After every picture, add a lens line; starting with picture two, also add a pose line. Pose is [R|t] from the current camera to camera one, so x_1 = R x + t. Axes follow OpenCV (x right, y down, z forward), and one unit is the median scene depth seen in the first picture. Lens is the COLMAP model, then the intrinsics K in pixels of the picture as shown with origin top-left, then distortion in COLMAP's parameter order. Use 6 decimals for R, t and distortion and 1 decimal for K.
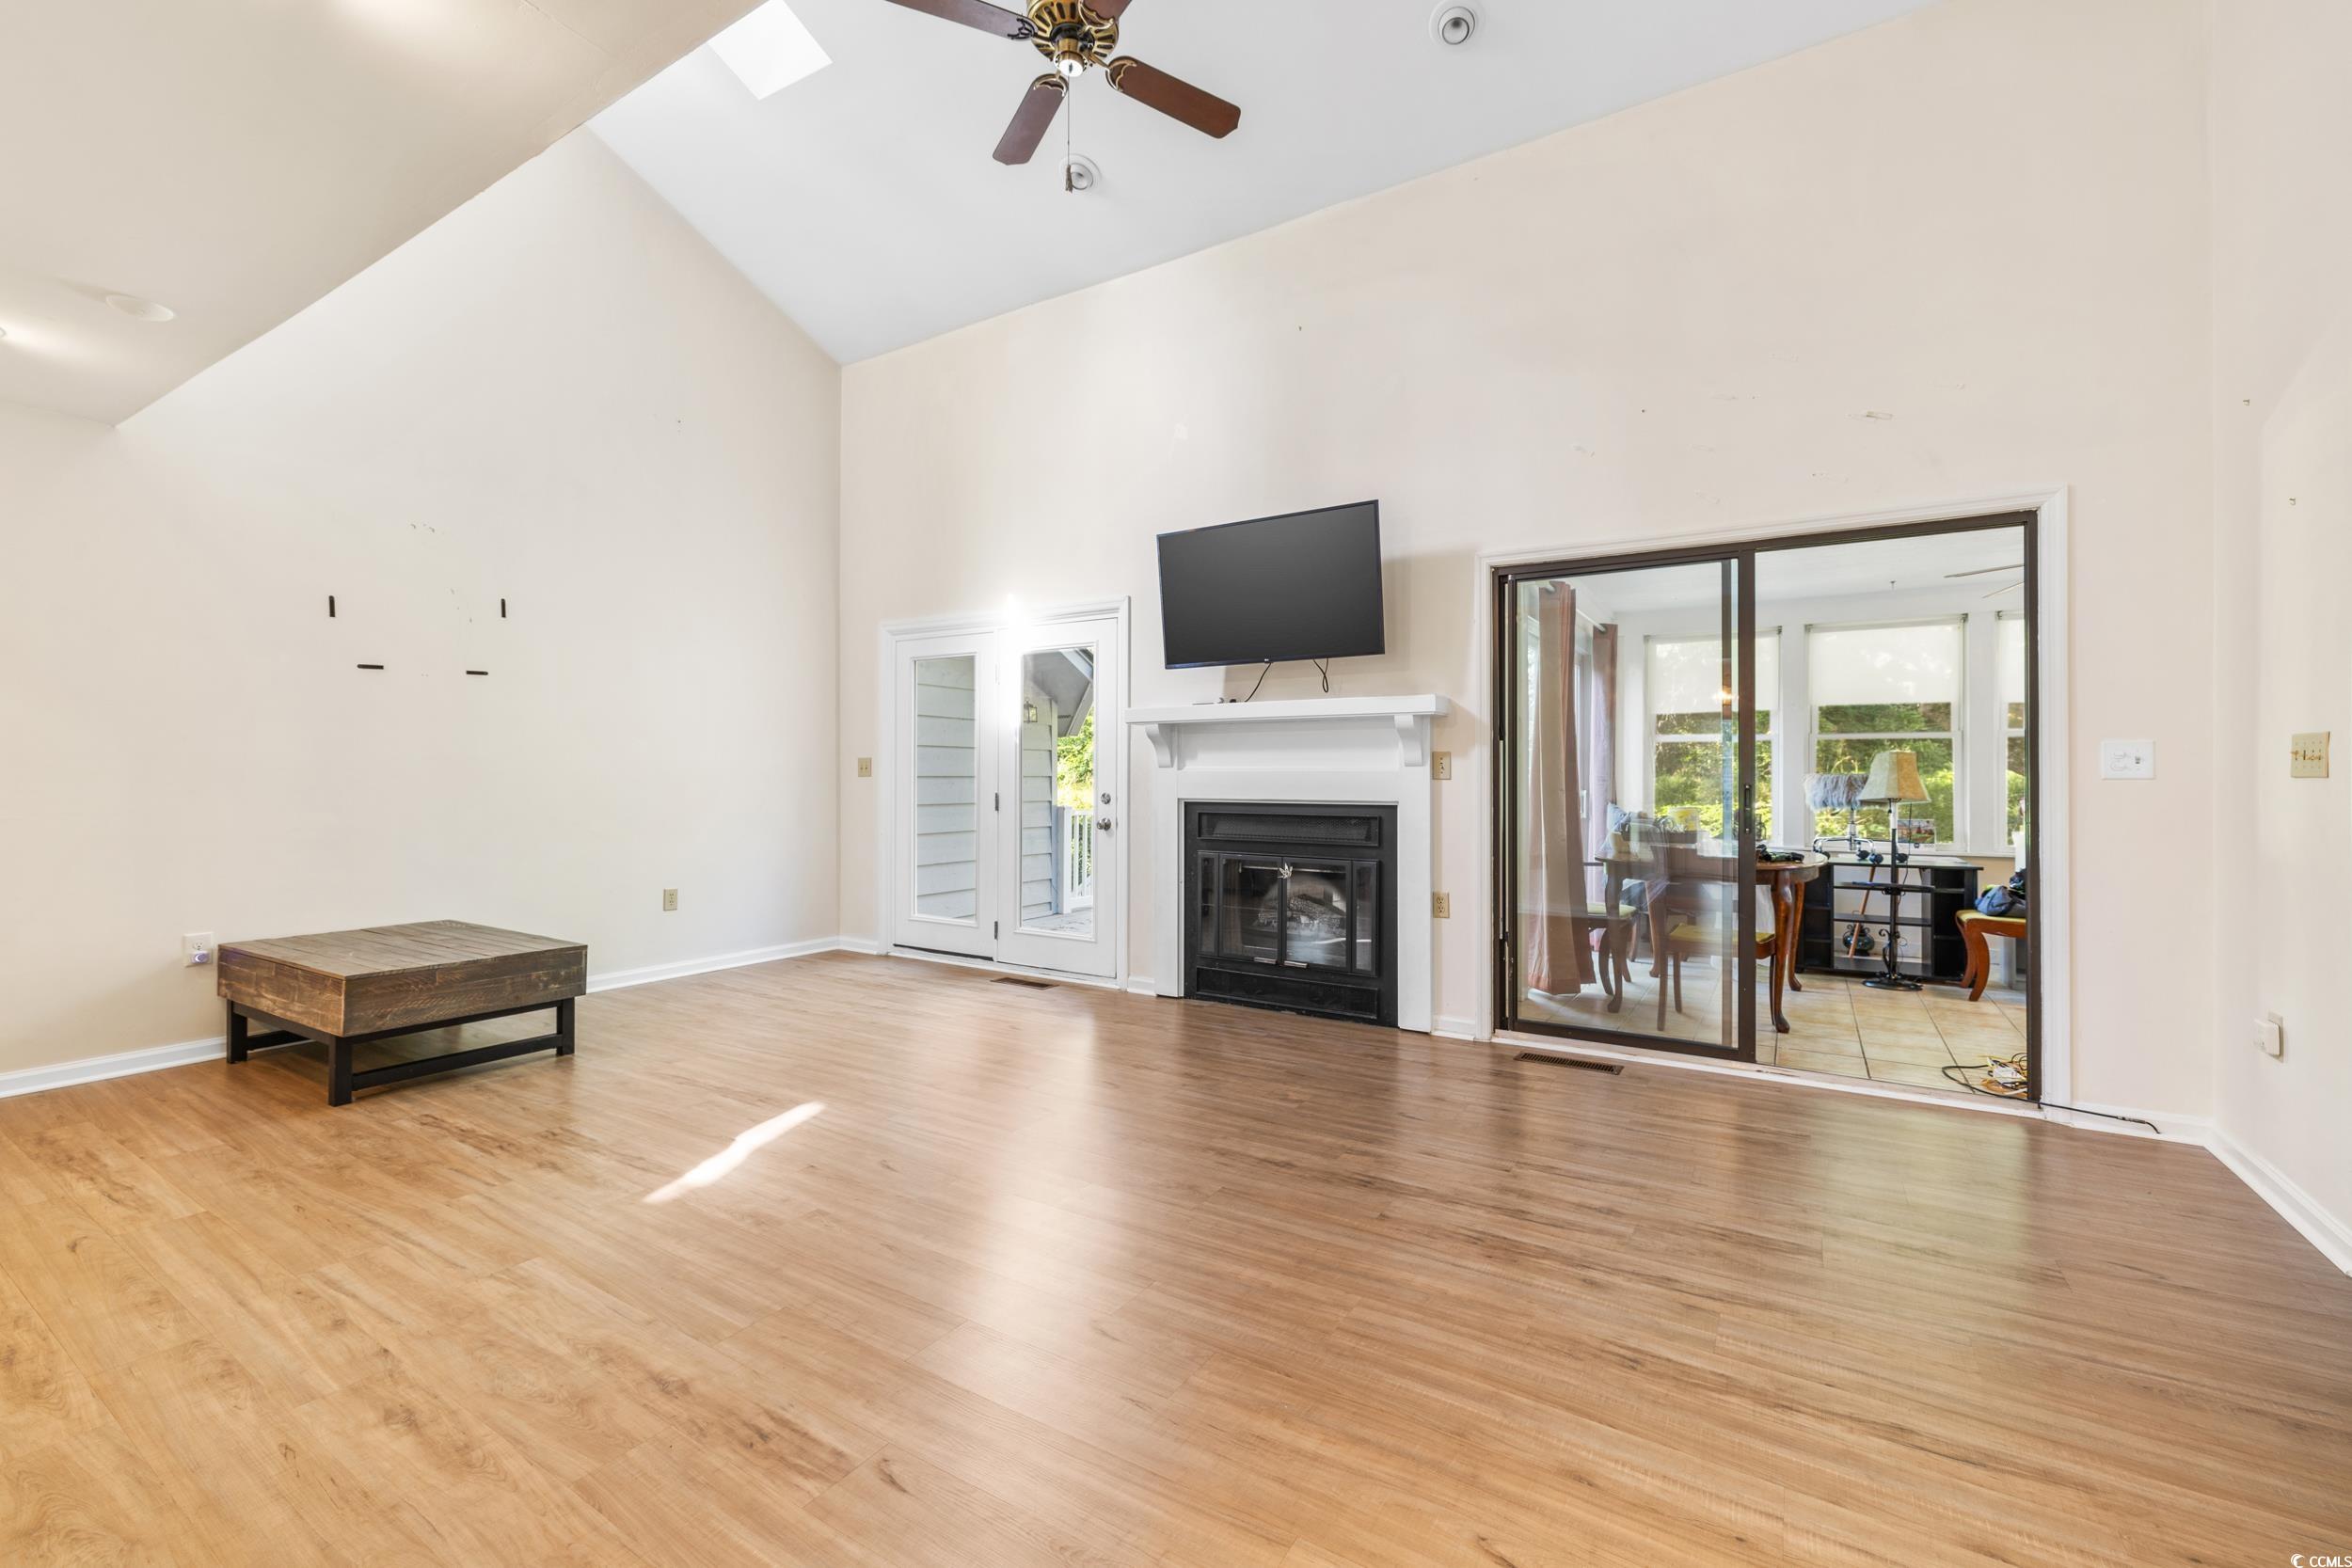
lens RADIAL K [[980.2, 0, 1176.0], [0, 980.2, 784.0], [0, 0, 1]] dist [-0.000067, -0.000378]
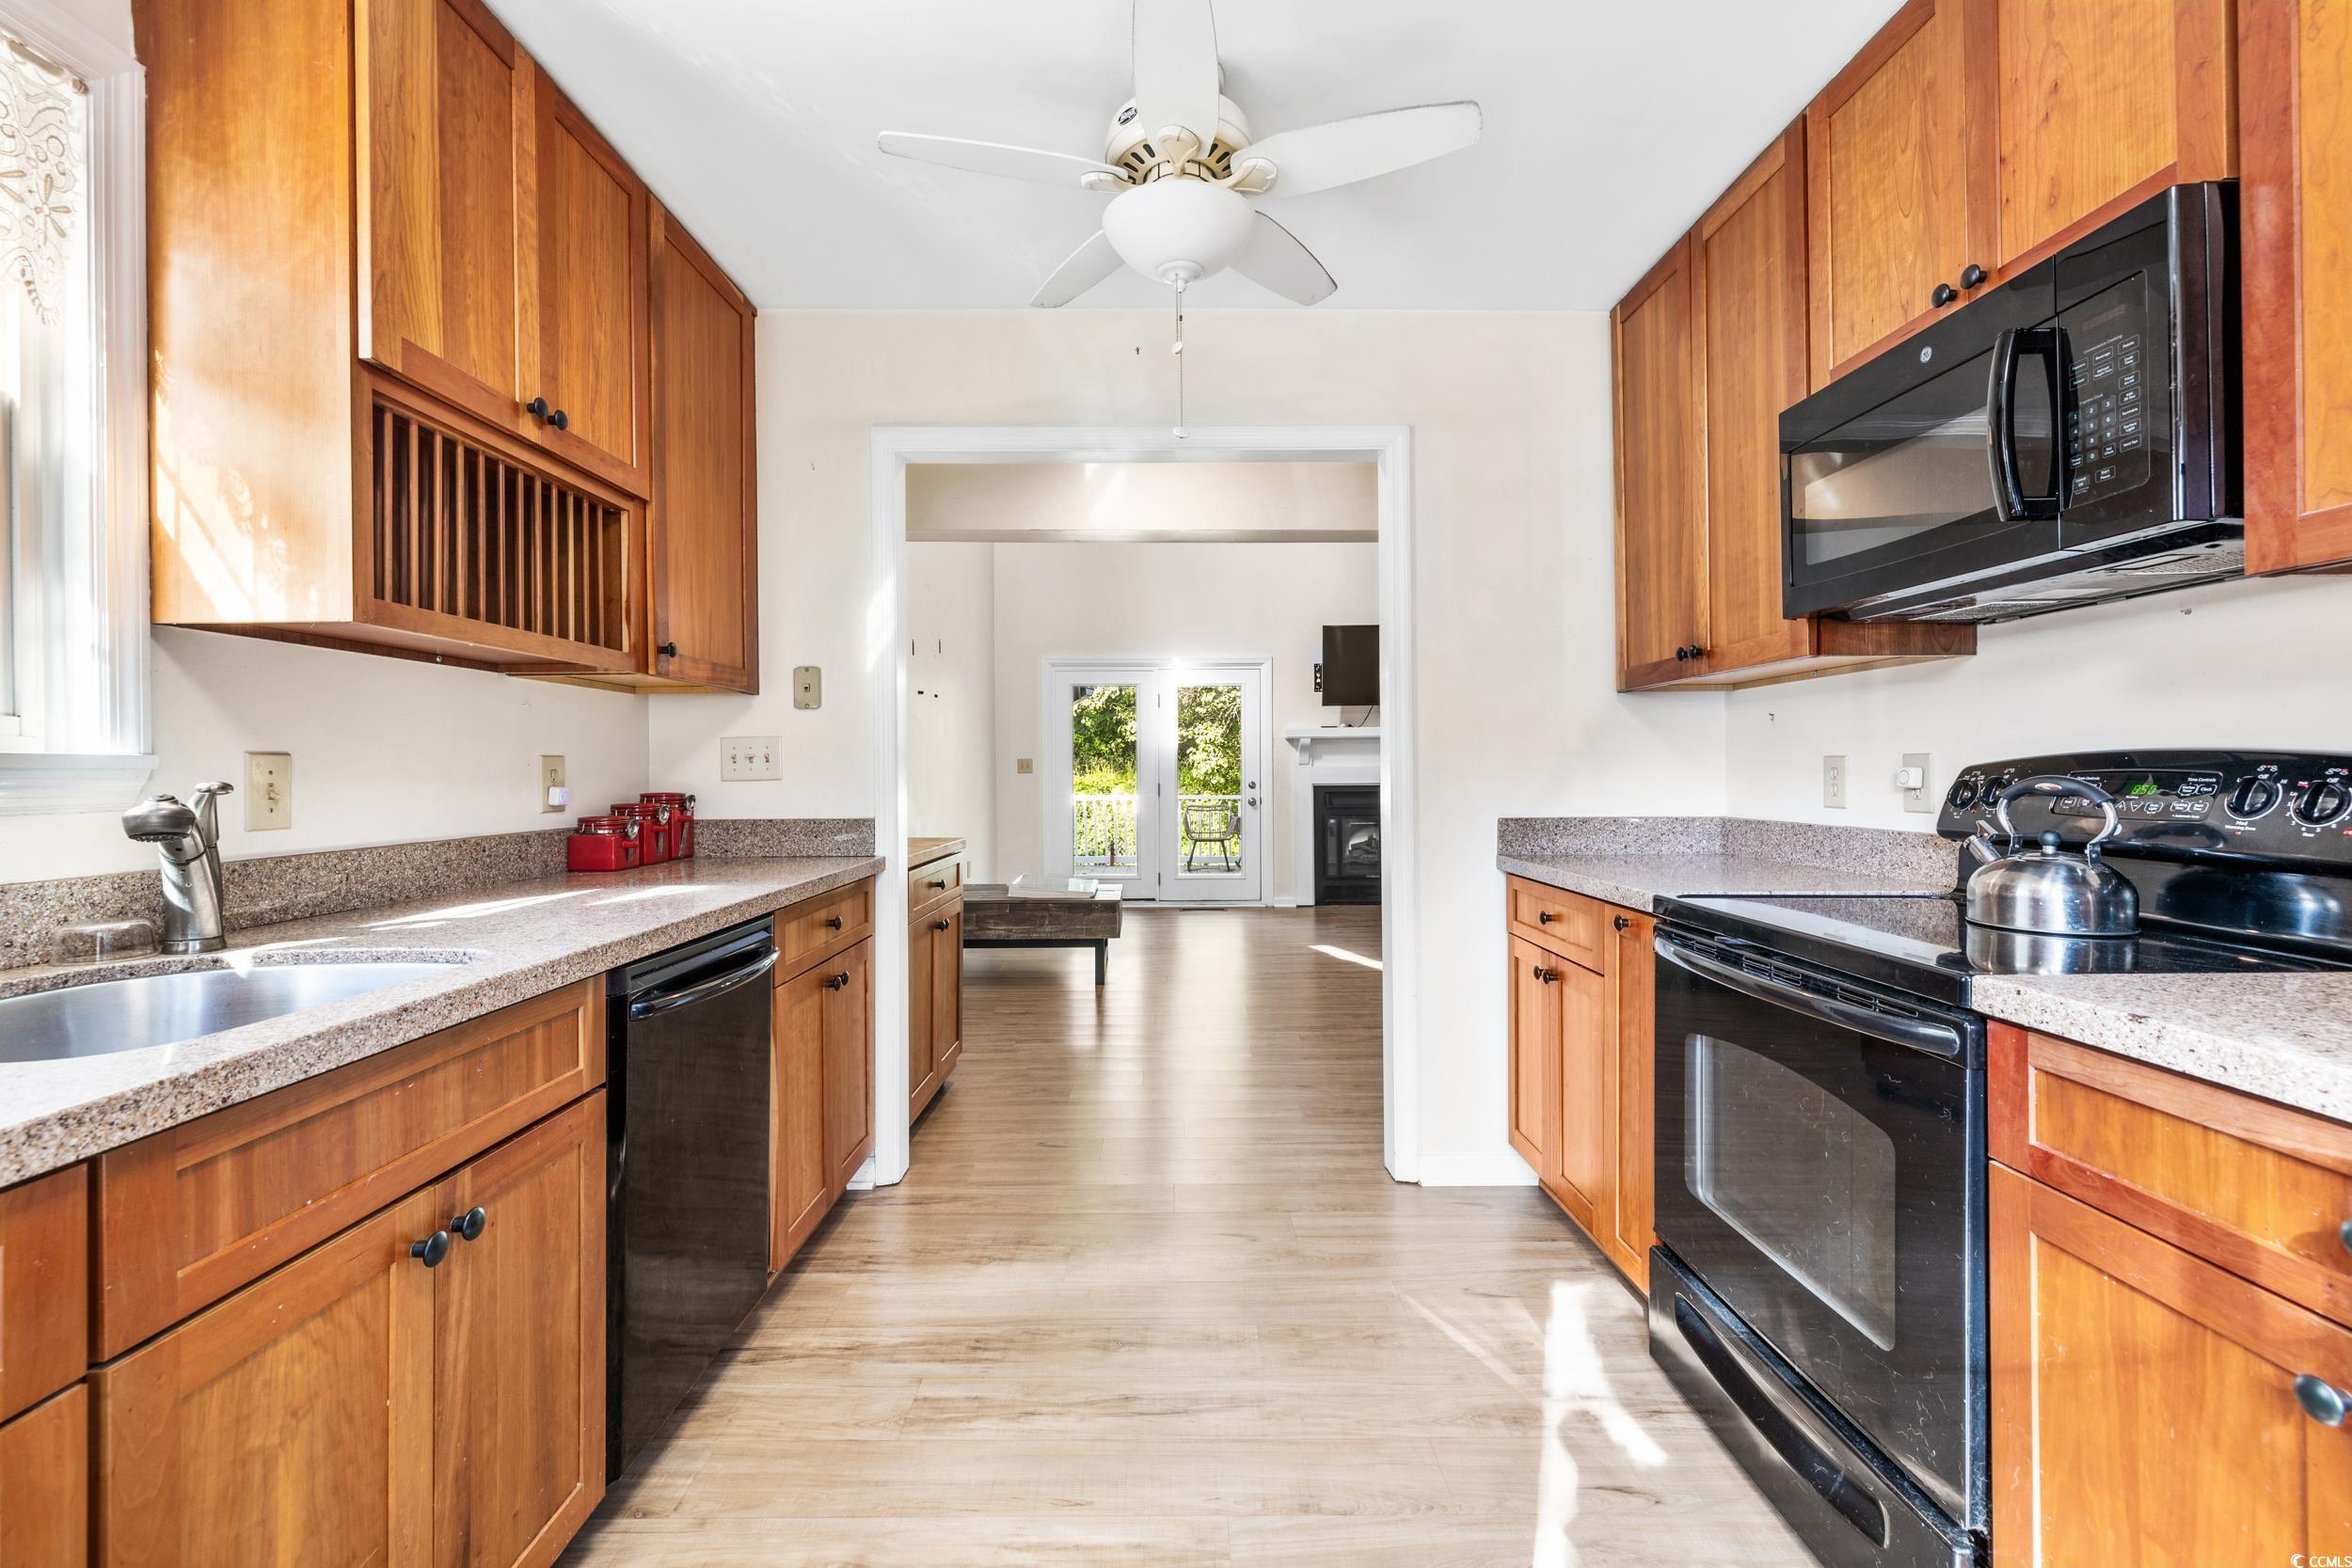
lens RADIAL K [[994.4, 0, 1176.0], [0, 994.4, 784.0], [0, 0, 1]] dist [0.001772, -0.000168]
pose [[0.842890, -0.018456, 0.537769, -1.232166], [0.016752, 0.999827, 0.008057, -0.002376], [-0.537825, 0.002218, 0.843053, -0.317997]]
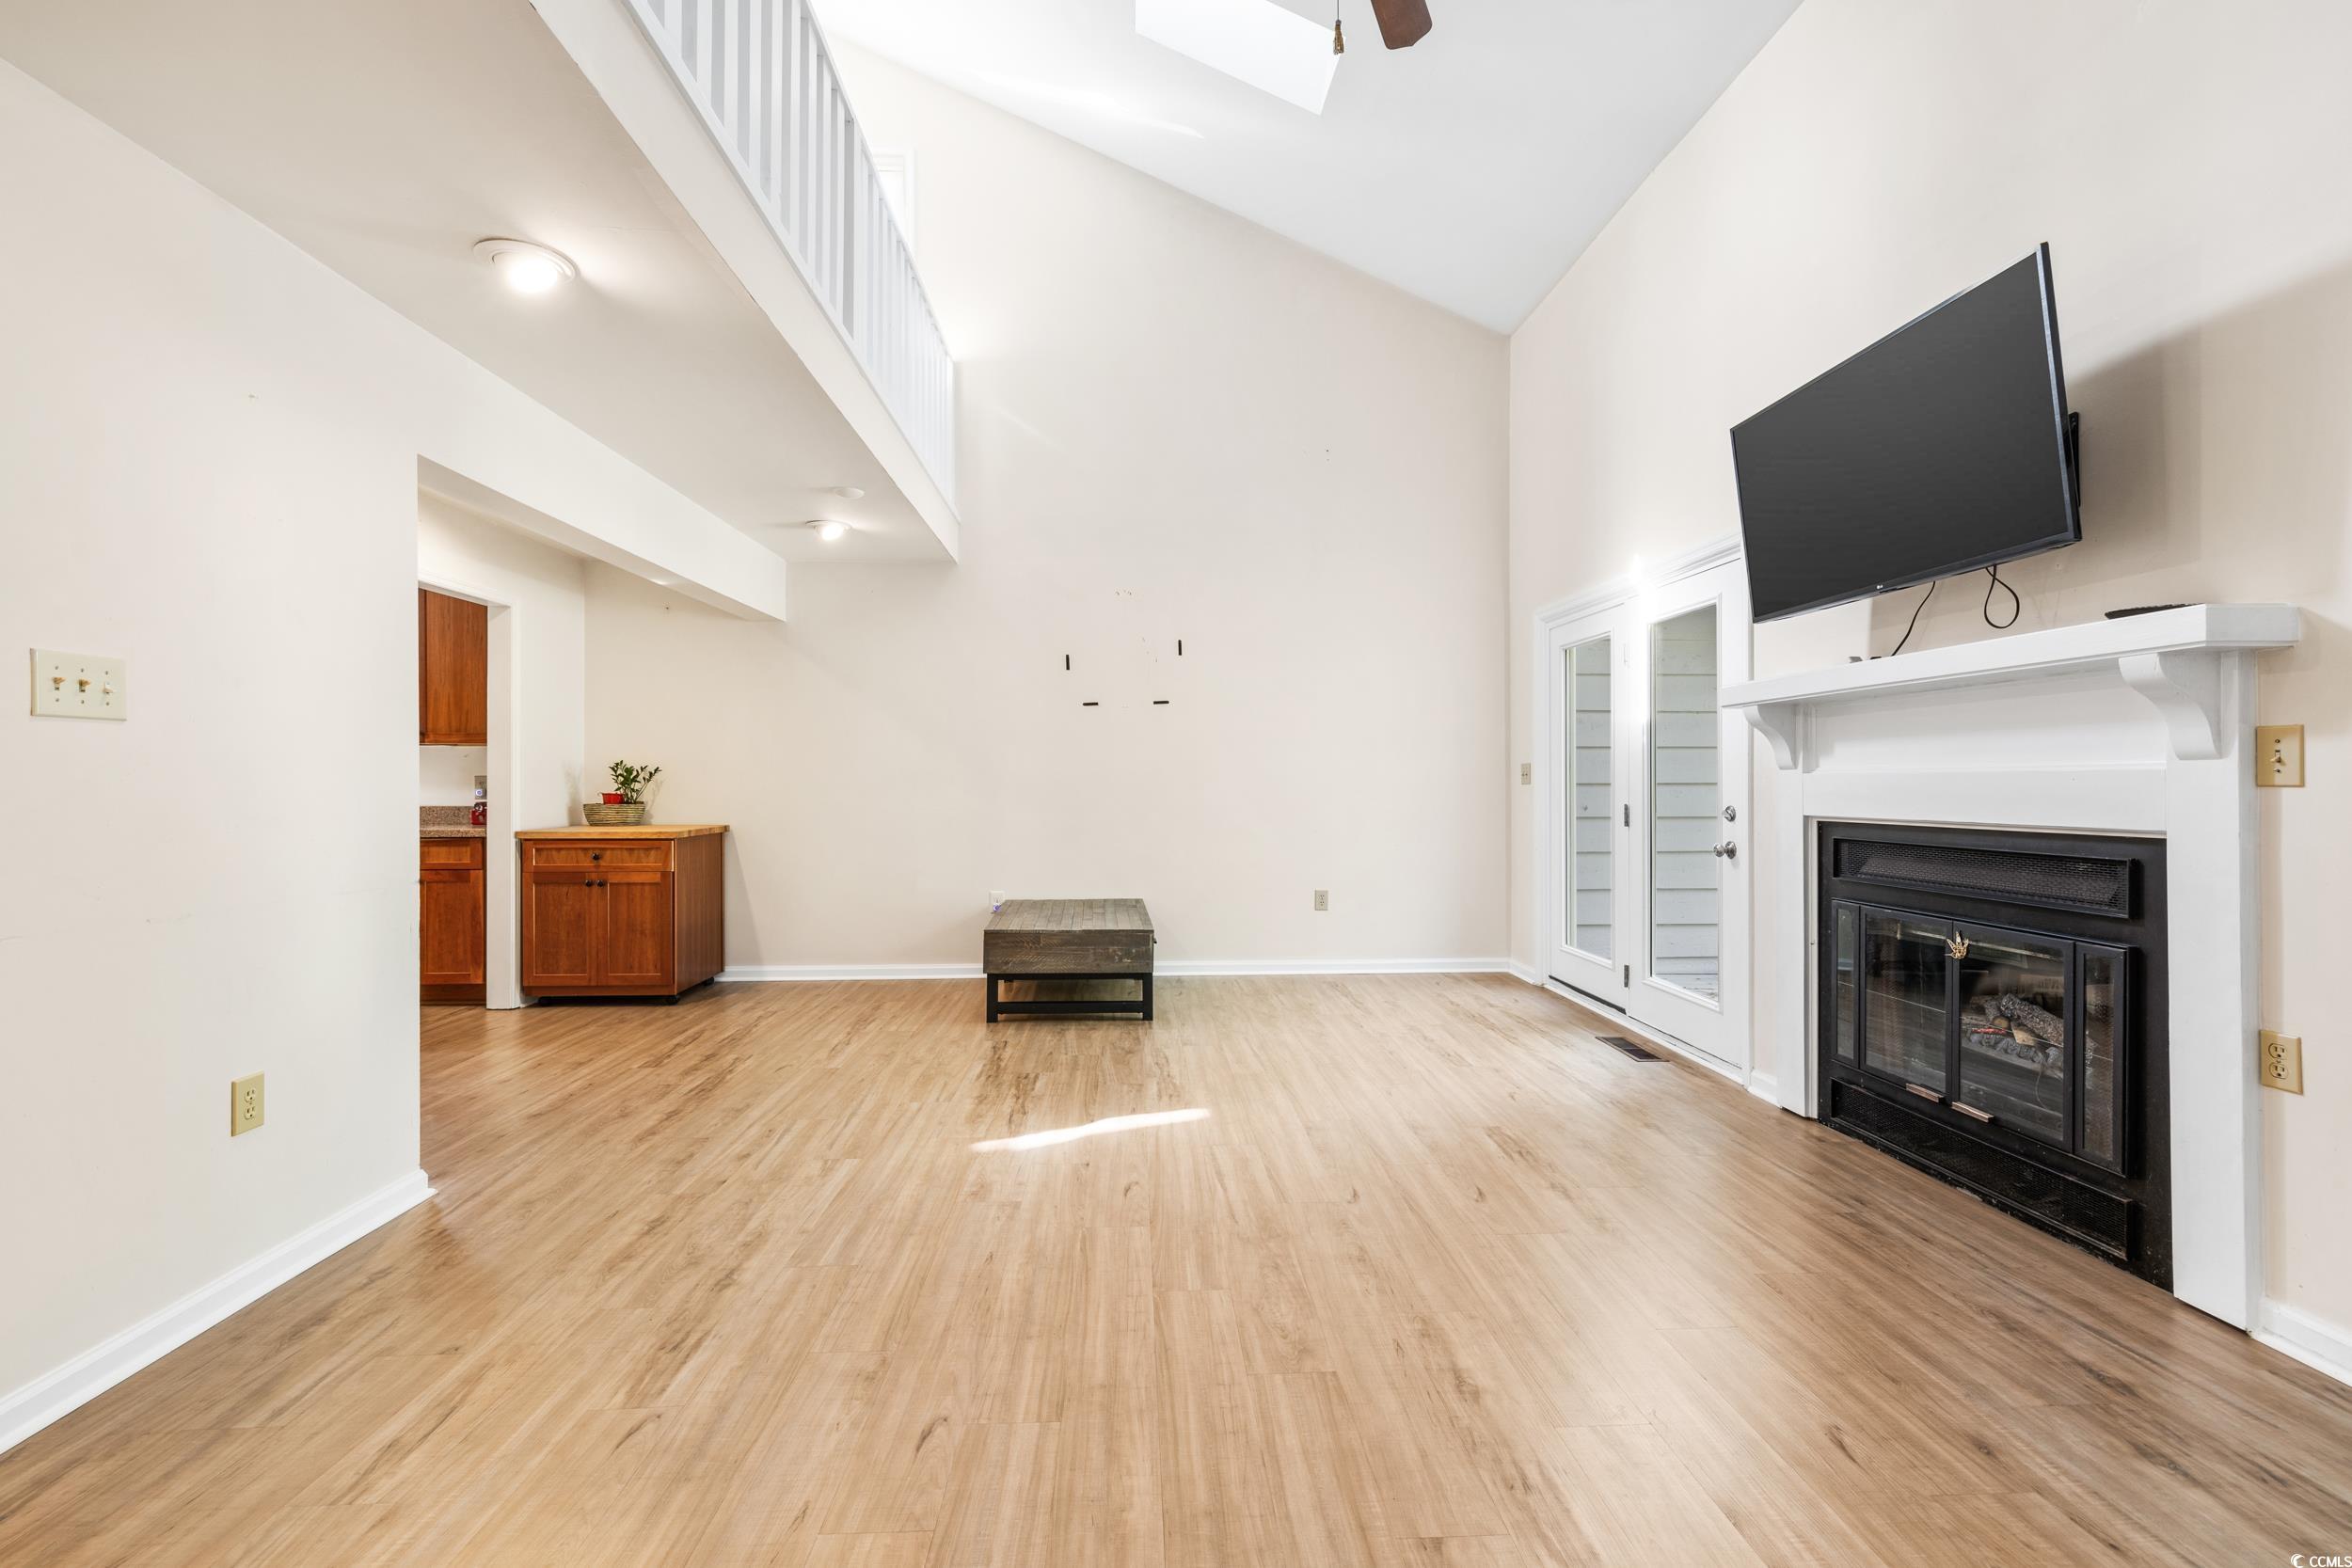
lens RADIAL K [[994.4, 0, 1176.0], [0, 994.4, 784.0], [0, 0, 1]] dist [0.001772, -0.000168]
pose [[0.576781, -0.003705, -0.816891, 0.346060], [-0.002777, 0.999975, -0.006496, -0.001216], [0.816894, 0.006015, 0.576756, 0.306320]]
